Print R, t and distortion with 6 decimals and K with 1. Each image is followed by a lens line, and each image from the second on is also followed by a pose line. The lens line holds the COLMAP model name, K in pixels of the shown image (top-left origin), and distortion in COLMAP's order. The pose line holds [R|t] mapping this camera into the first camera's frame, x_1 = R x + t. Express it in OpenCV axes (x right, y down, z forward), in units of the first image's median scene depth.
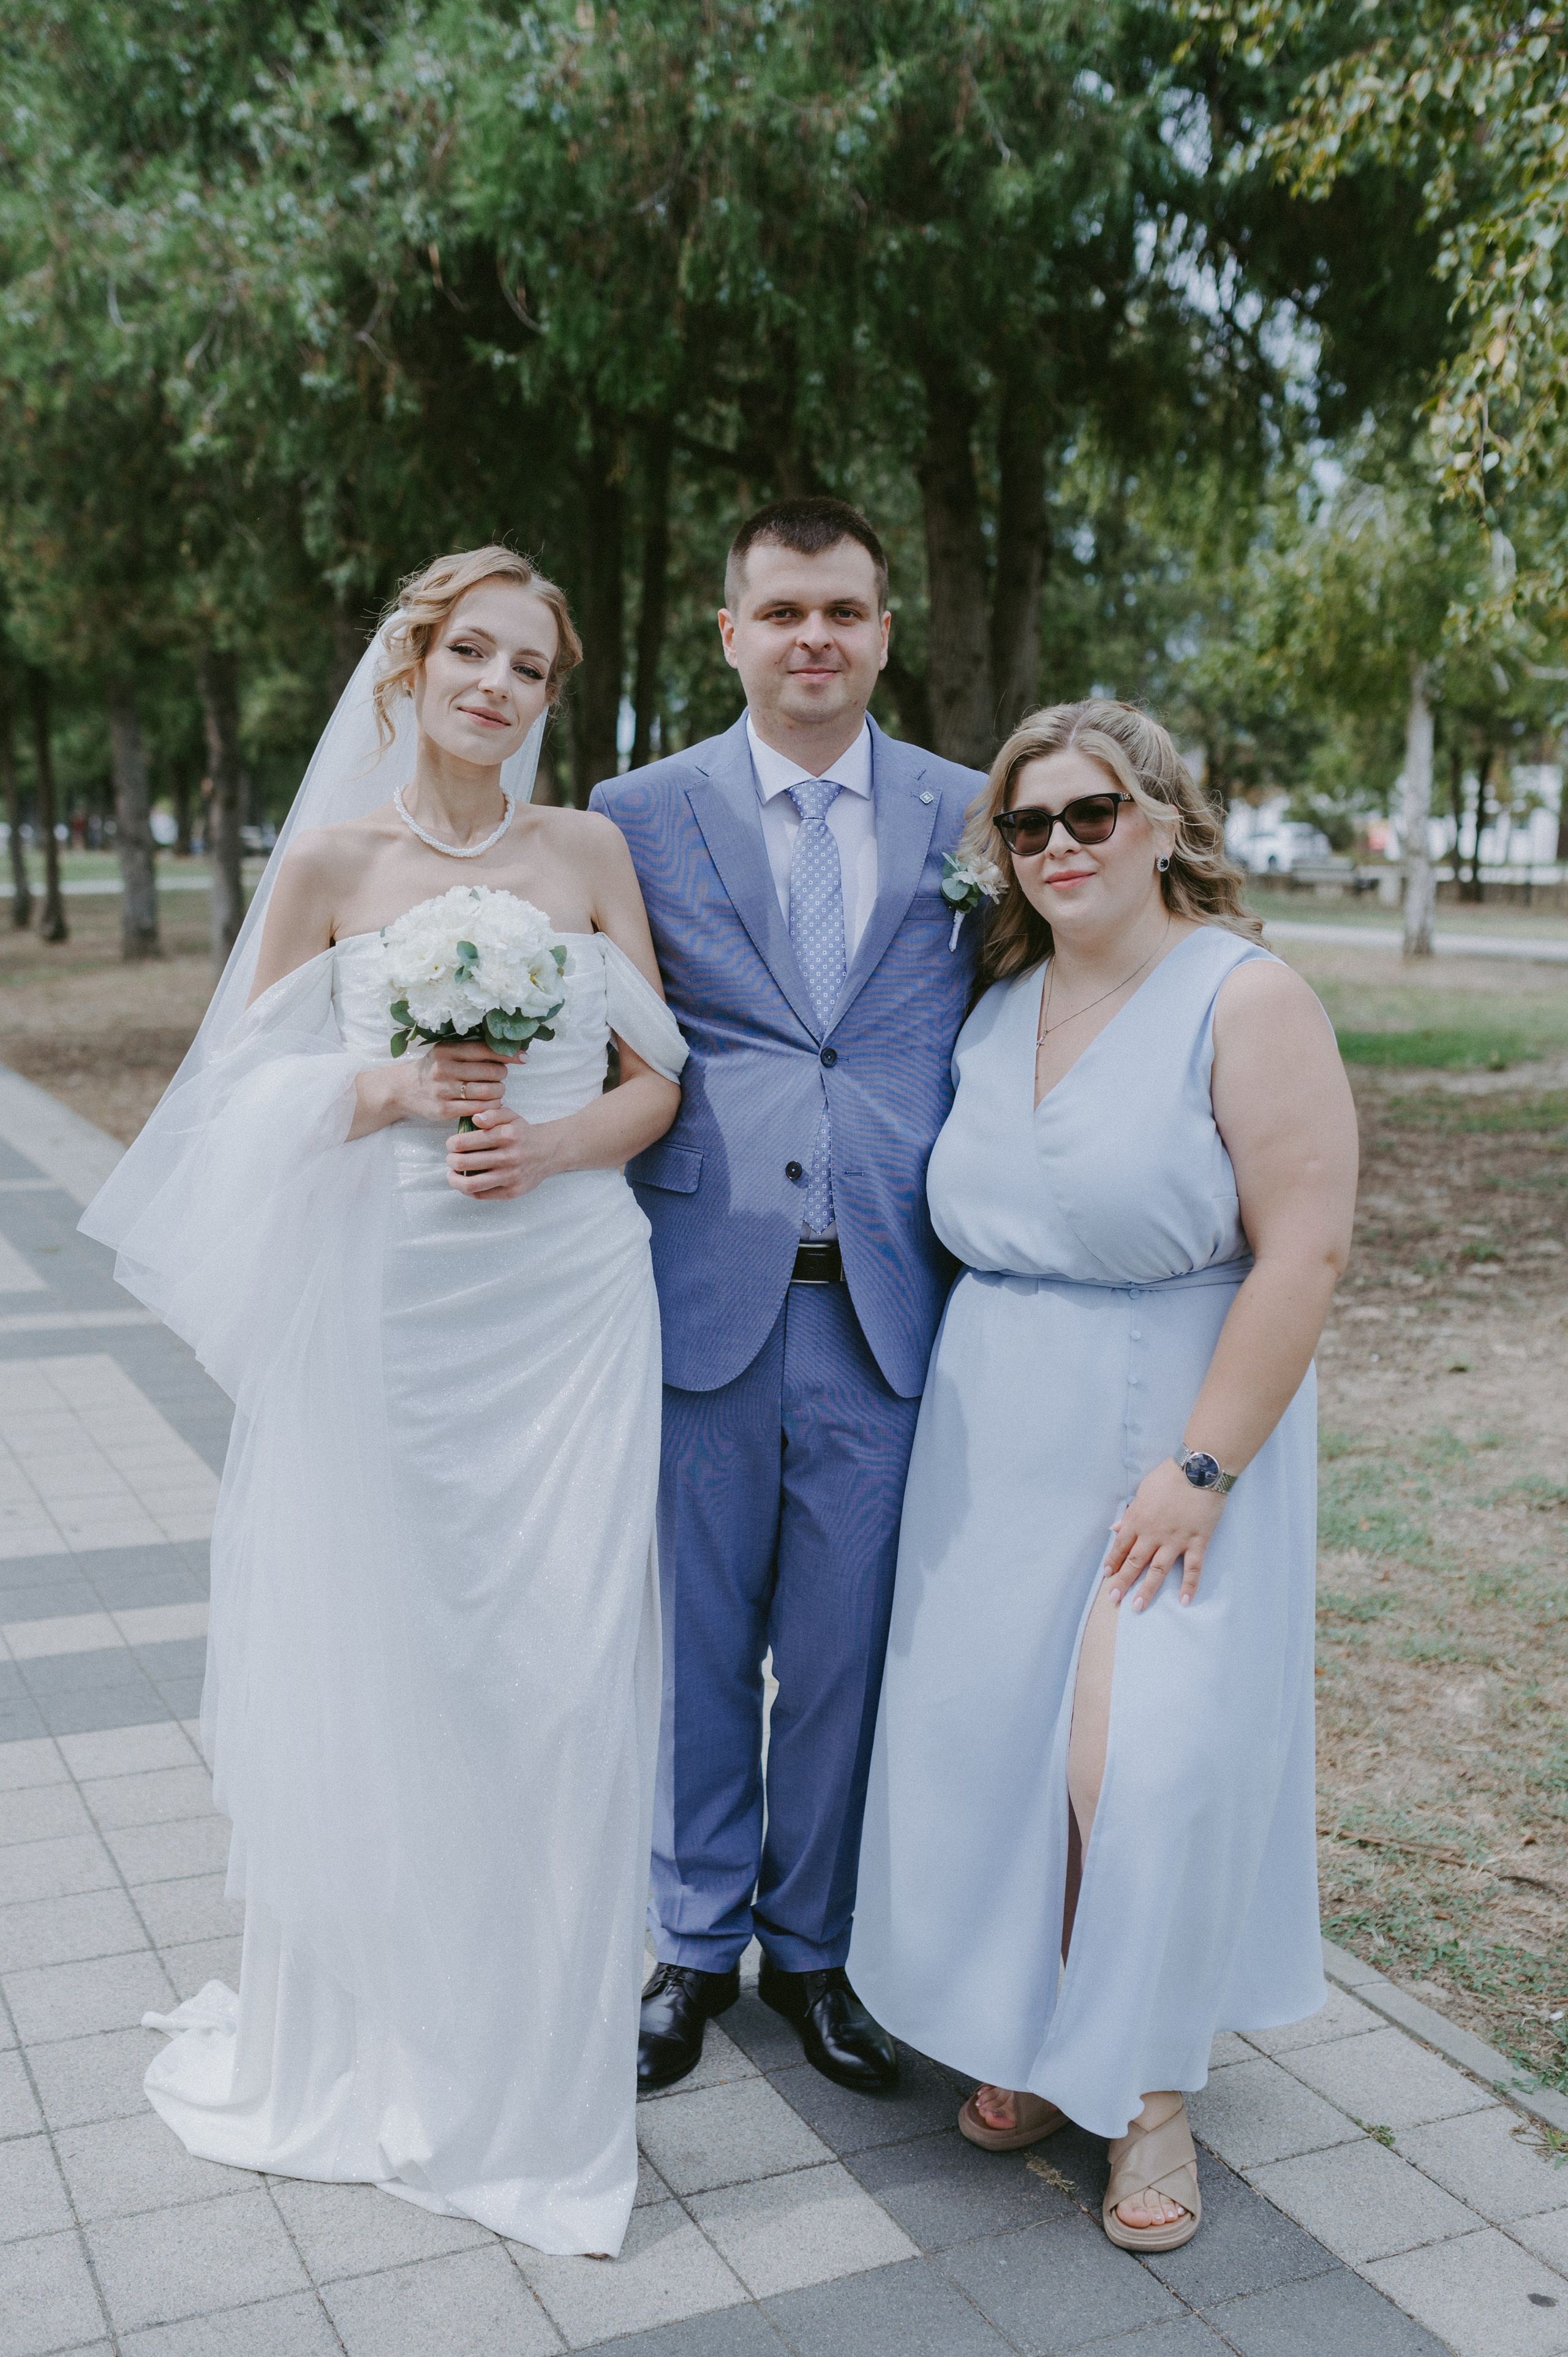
lens RADIAL K [[2372.3, 0, 791.9], [0, 2372.3, 1149.5], [0, 0, 1]] dist [-0.008232, 0.016286]
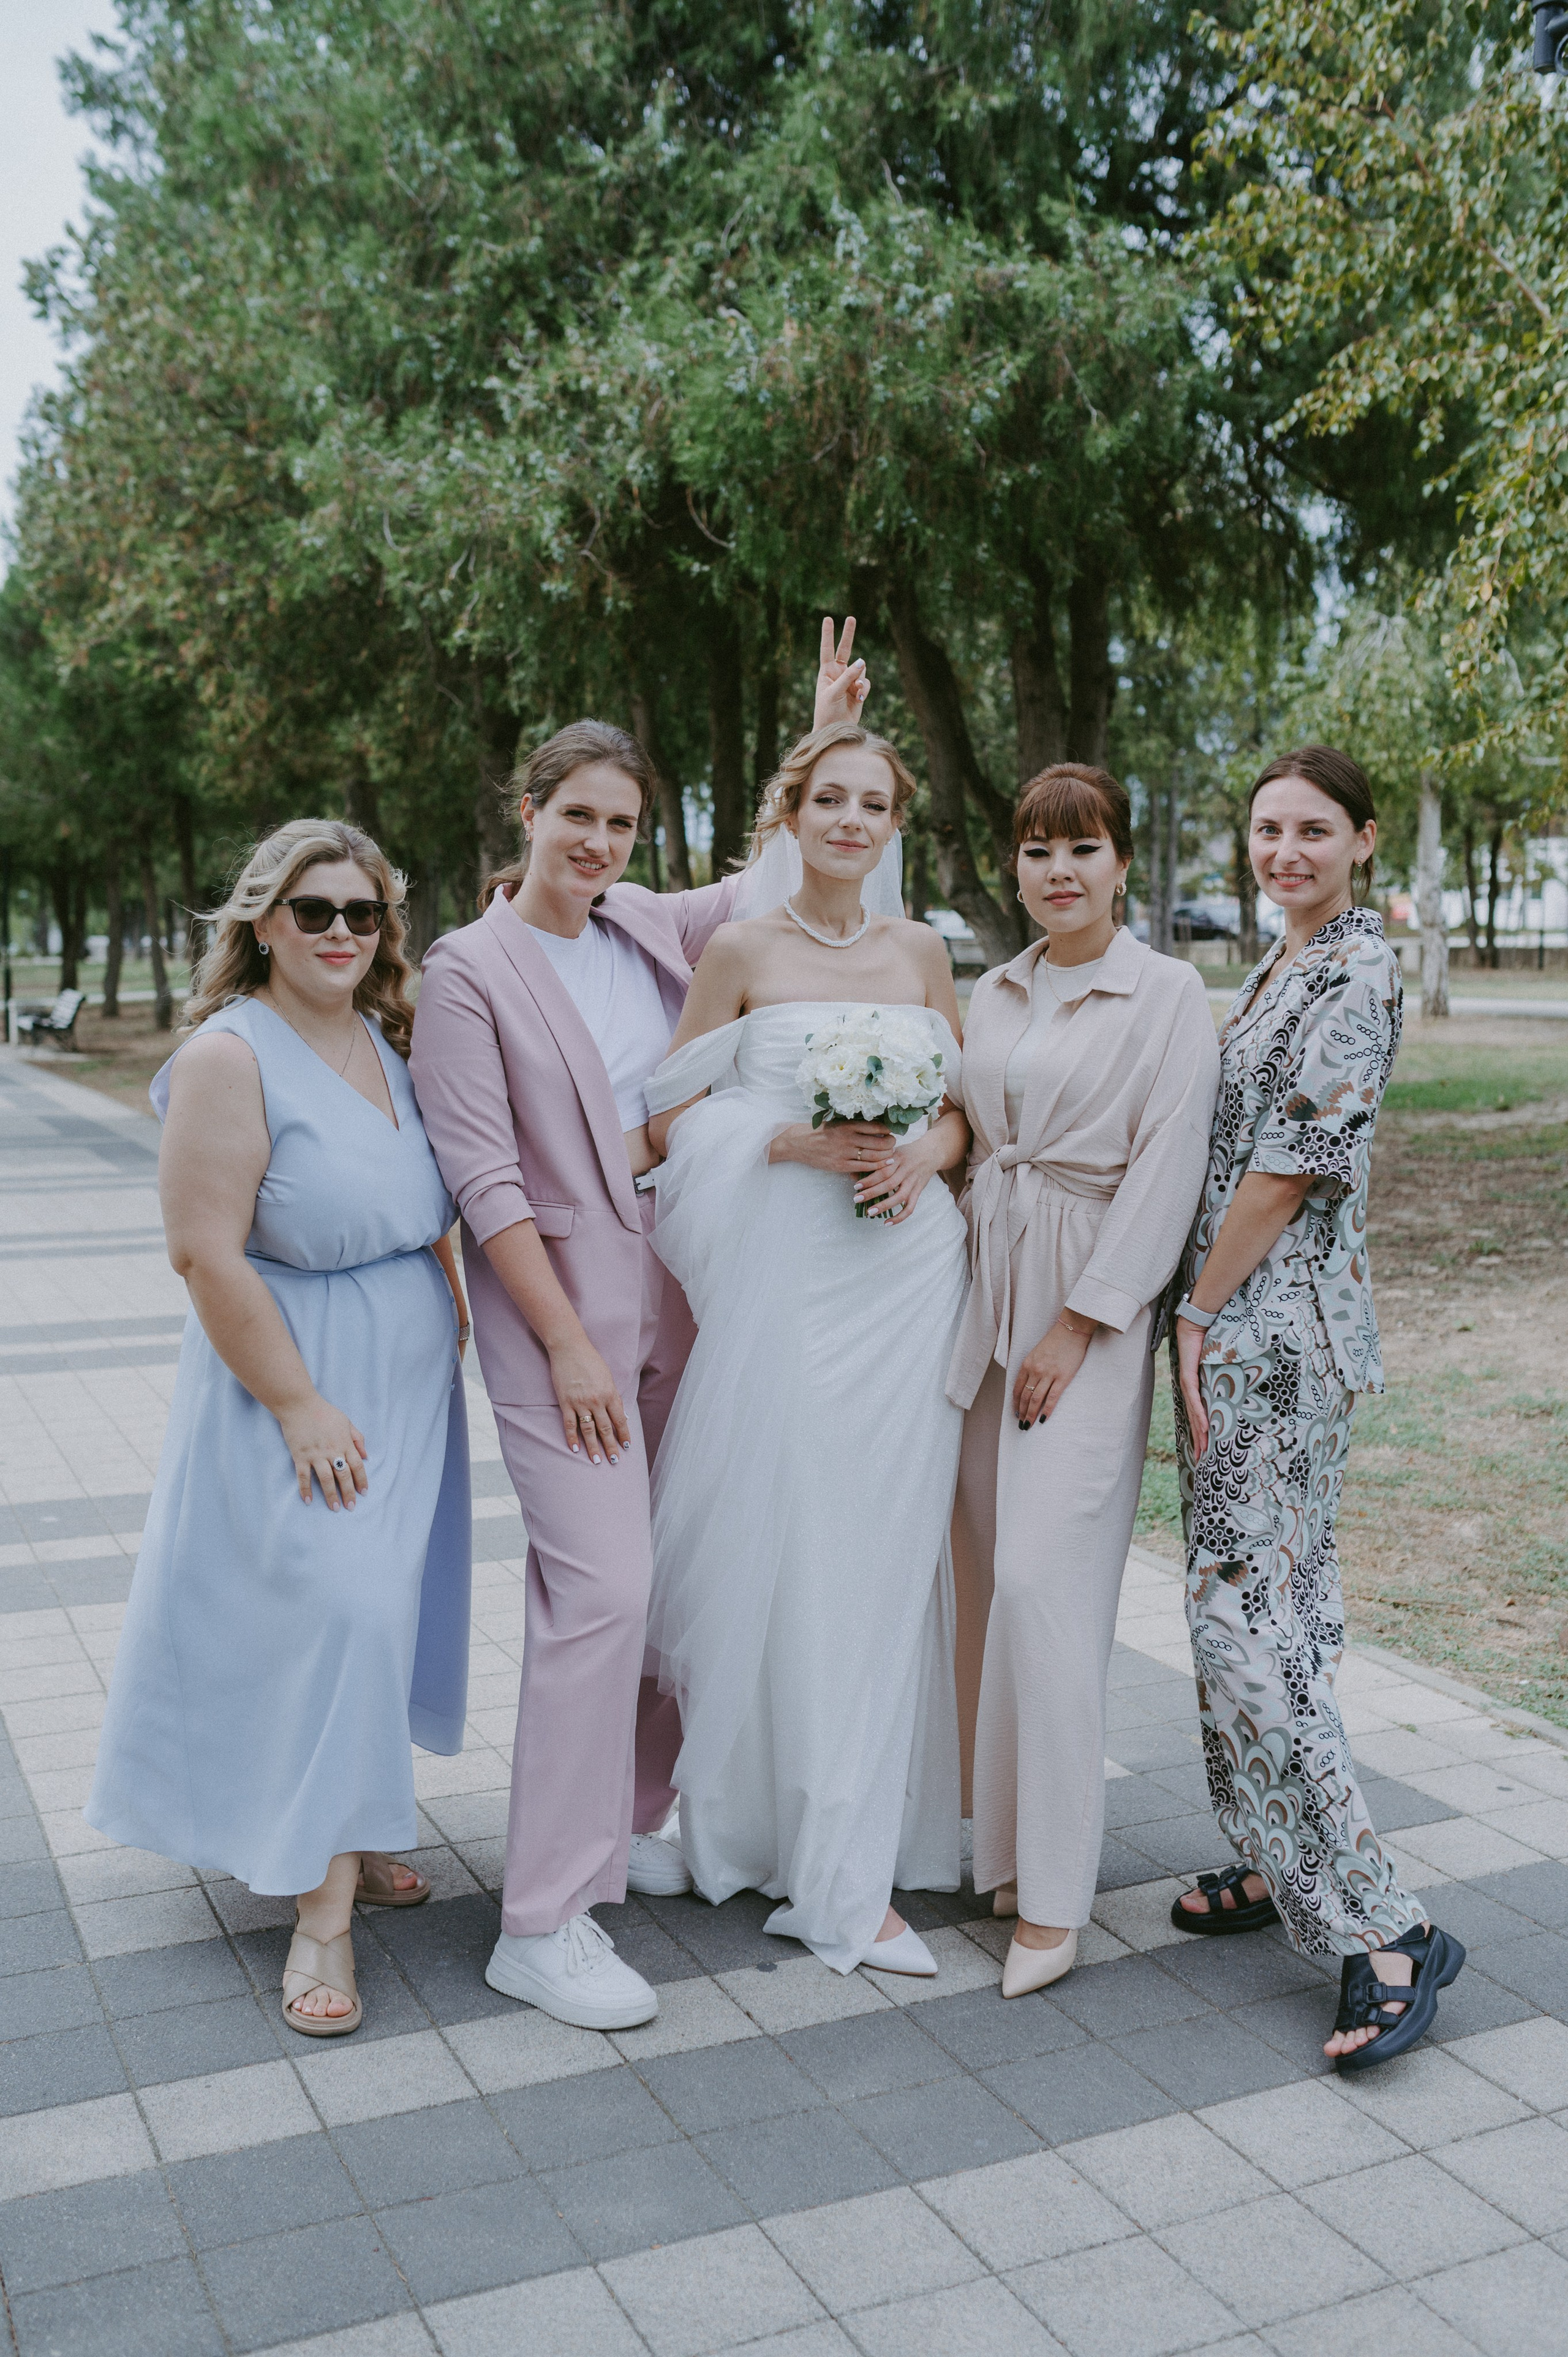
lens RADIAL K [[2229.5, 0, 785.6], [0, 2229.5, 1162.5], [0, 0, 1]] dist [-0.004531, 0.009857]
pose [[0.999223, -0.026198, -0.029432, -0.054475], [0.025441, 0.999343, -0.025826, 0.027482], [0.030090, 0.025057, 0.999233, -0.243890]]
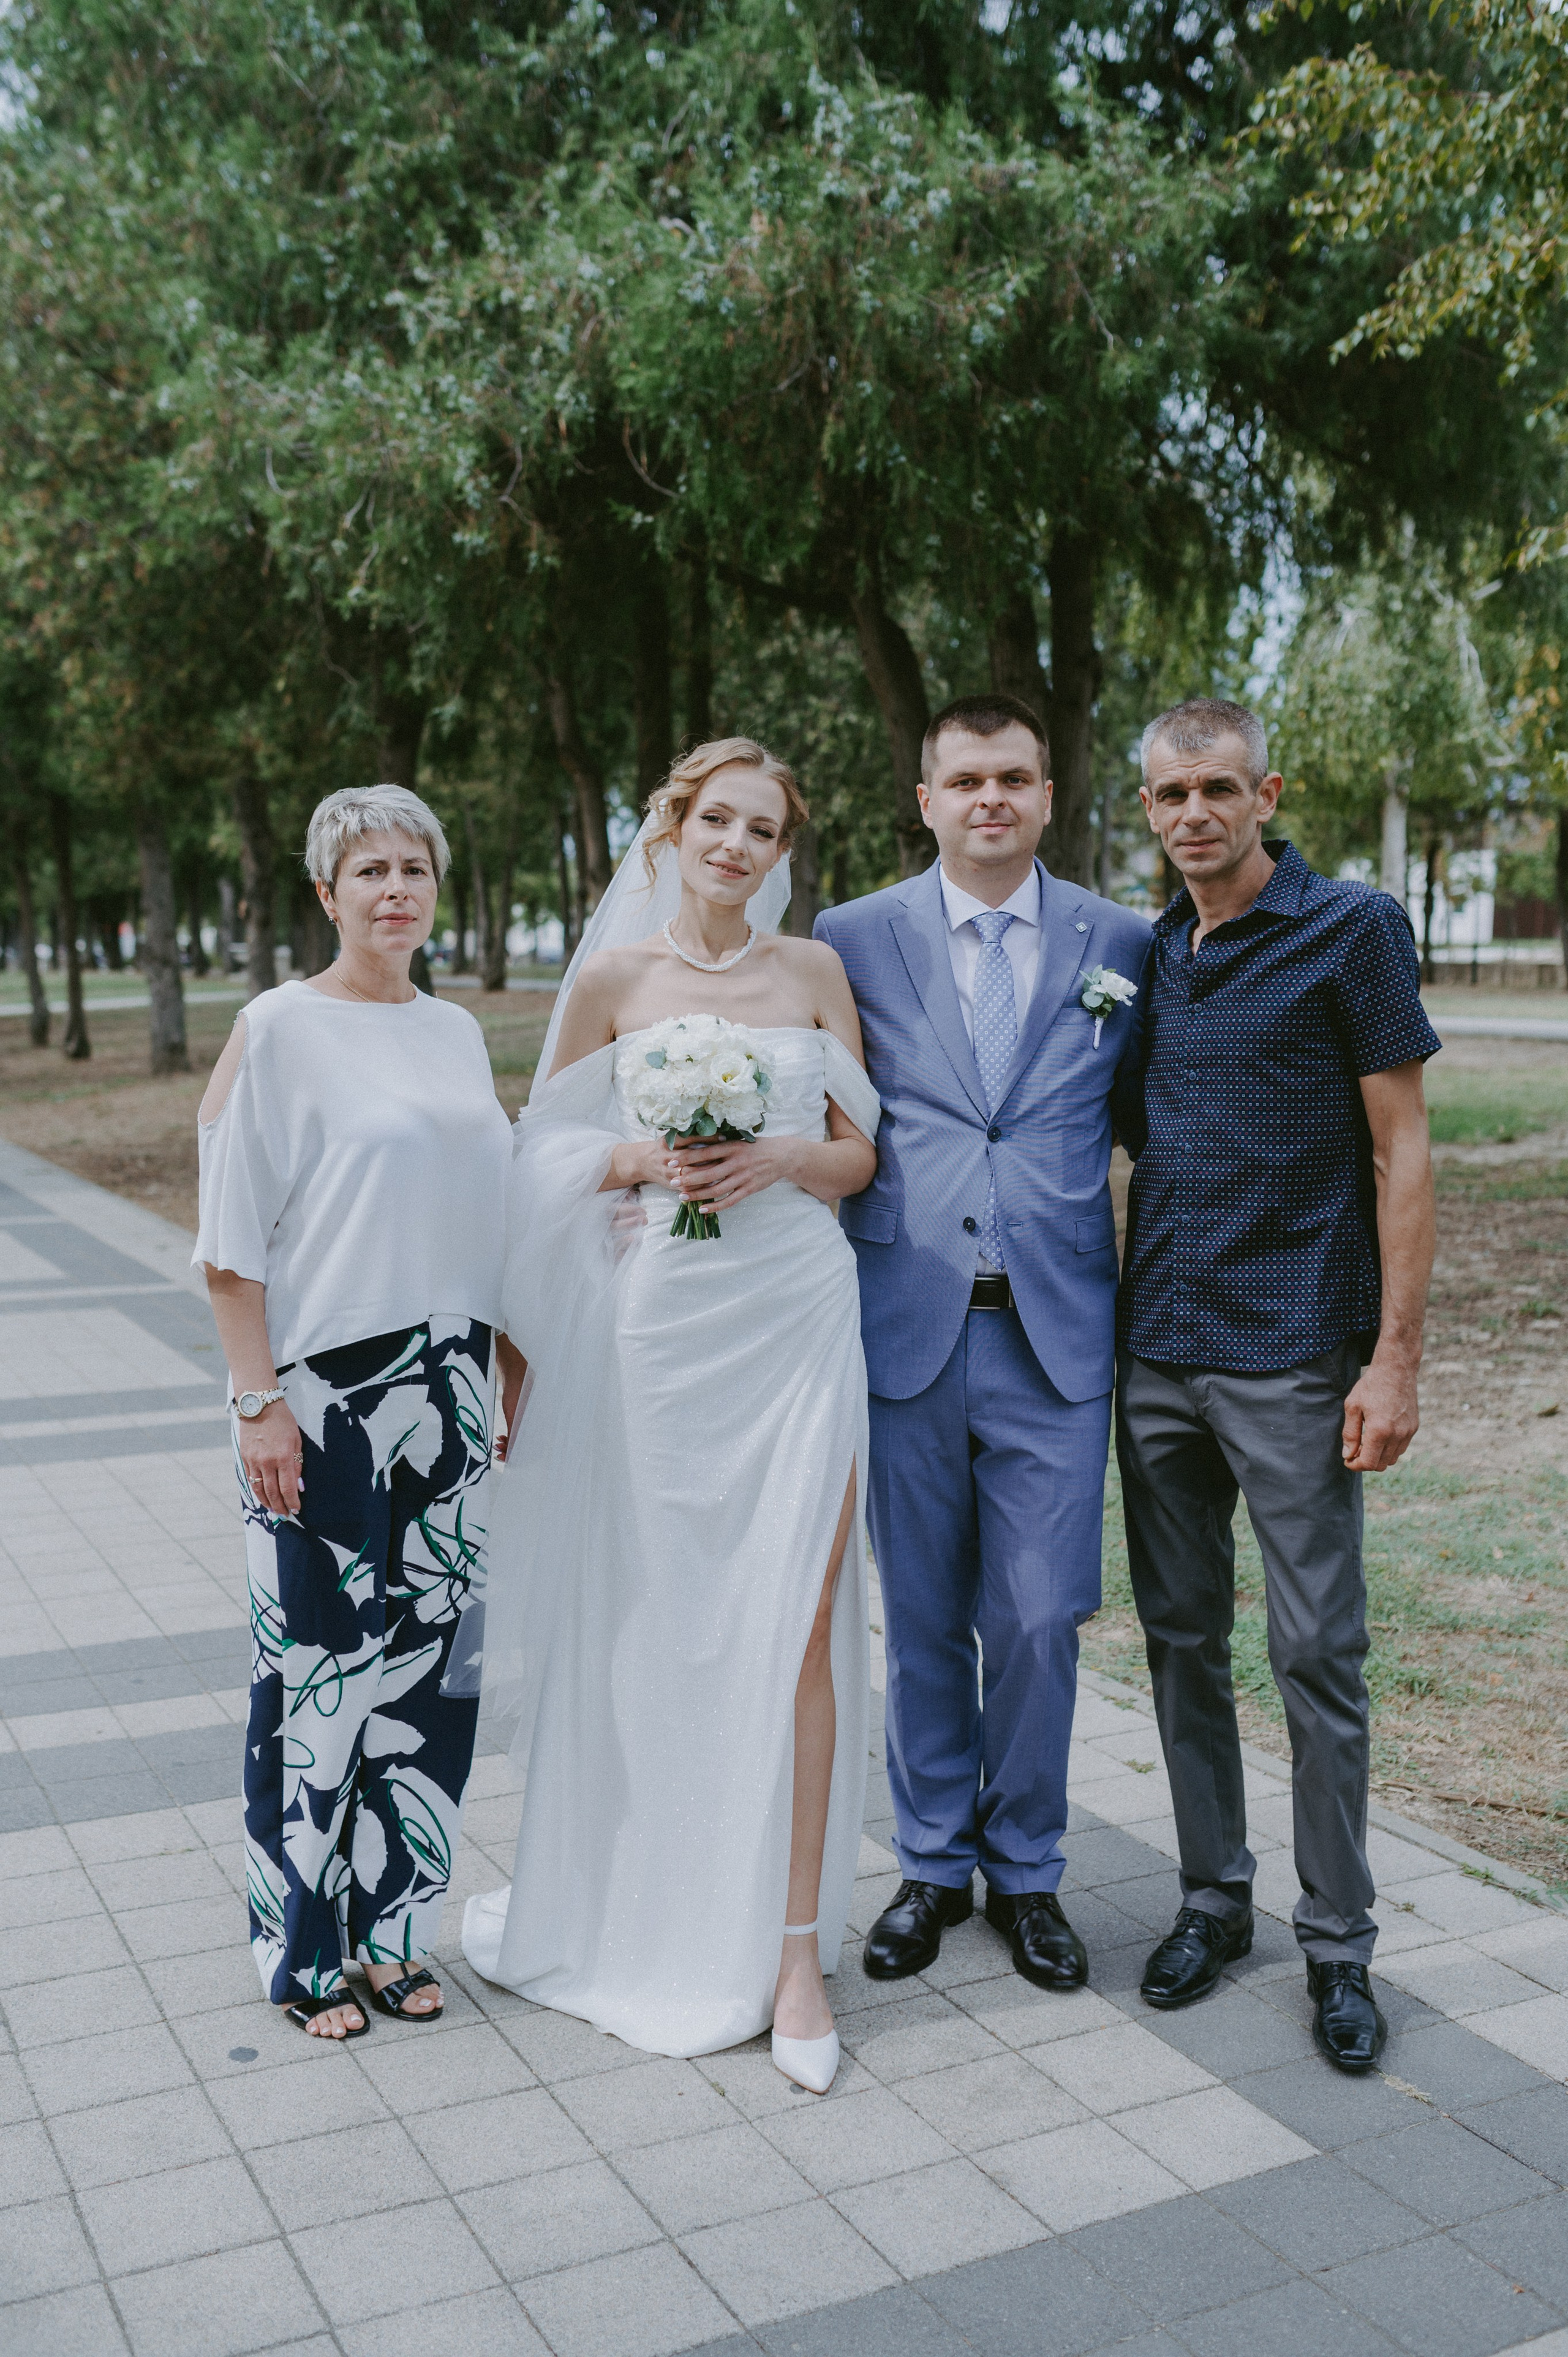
lens RADIAL K [[2308.0, 0, 824.2], [0, 2308.0, 1133.3], [0, 0, 1]] dist [-0.005306, 0.023378]
pose [[0.999278, -0.027281, 0.026454, -0.085048], [0.028464, 0.998561, -0.045454, 0.002535], [-0.025176, 0.046174, 0.998616, -0.065391]]
